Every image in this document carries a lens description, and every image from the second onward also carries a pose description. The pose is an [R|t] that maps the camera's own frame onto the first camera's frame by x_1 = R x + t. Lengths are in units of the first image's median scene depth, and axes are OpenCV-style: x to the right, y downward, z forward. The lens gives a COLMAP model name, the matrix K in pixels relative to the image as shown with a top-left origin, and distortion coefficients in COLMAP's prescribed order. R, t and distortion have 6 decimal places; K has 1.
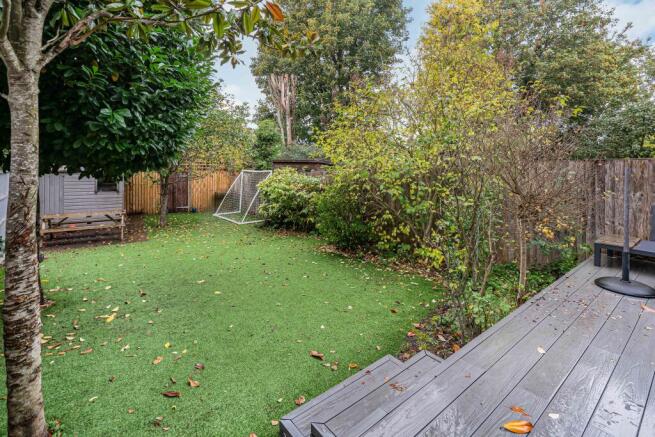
lens RADIAL K [[309.6, 0, 327.2], [0, 309.6, 159.5], [0, 0, 1]] dist [-0.000211, -0.000058]
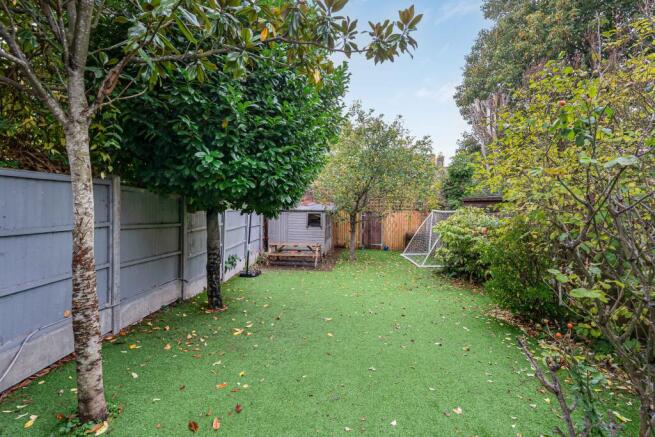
lens RADIAL K [[302.0, 0, 327.5], [0, 302.0, 218.5], [0, 0, 1]] dist [0.010107, 0.000264]
pose [[0.764119, 0.021237, -0.644725, 0.122031], [0.016404, 0.998495, 0.052332, 0.009861], [0.644866, -0.050564, 0.762621, 0.149986]]
